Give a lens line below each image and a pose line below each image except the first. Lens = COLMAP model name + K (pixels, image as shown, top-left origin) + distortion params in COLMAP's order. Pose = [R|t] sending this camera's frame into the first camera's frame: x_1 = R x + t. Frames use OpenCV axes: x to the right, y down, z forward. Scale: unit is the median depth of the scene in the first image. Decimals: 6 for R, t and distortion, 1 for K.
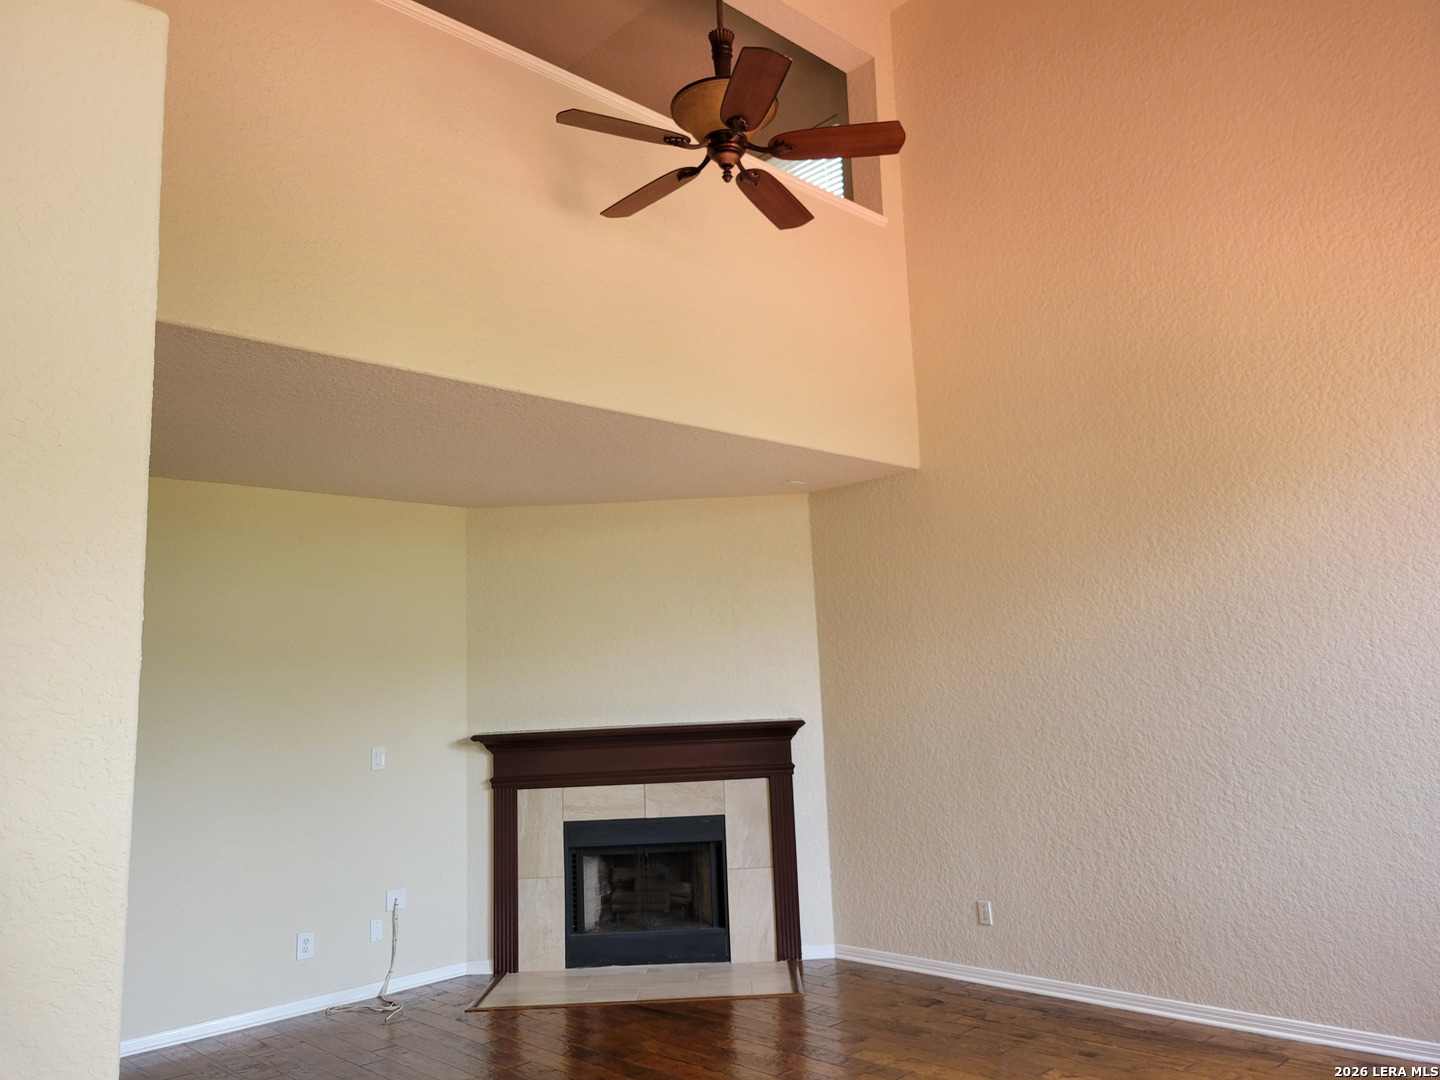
lens RADIAL K [[1092.5, 0, 717.5], [0, 1092.5, 528.2], [0, 0, 1]] dist [0.050097, -0.038853]
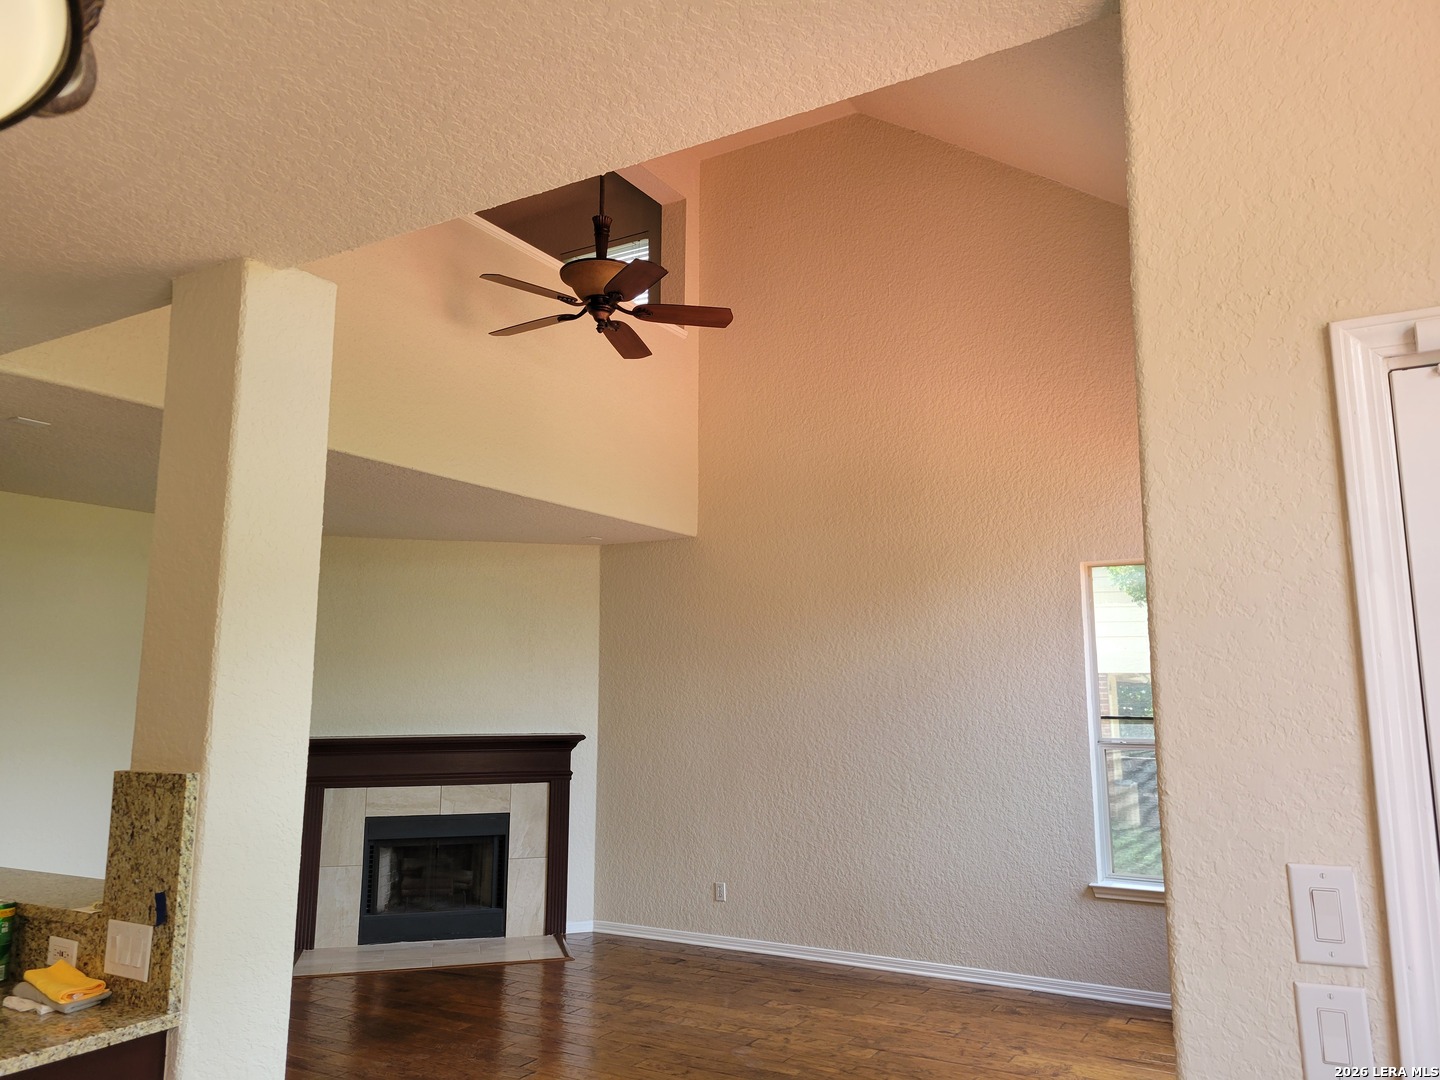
lens RADIAL K [[1092.5, 0, 713.2], [0, 1092.5, 547.5], [0, 0, 1]] dist [0.050097, -0.038853]
pose [[0.963127, 0.078747, 0.257264, -0.124483], [-0.082124, 0.996619, 0.002390, -0.050507], [-0.256206, -0.023430, 0.966338, -0.218202]]
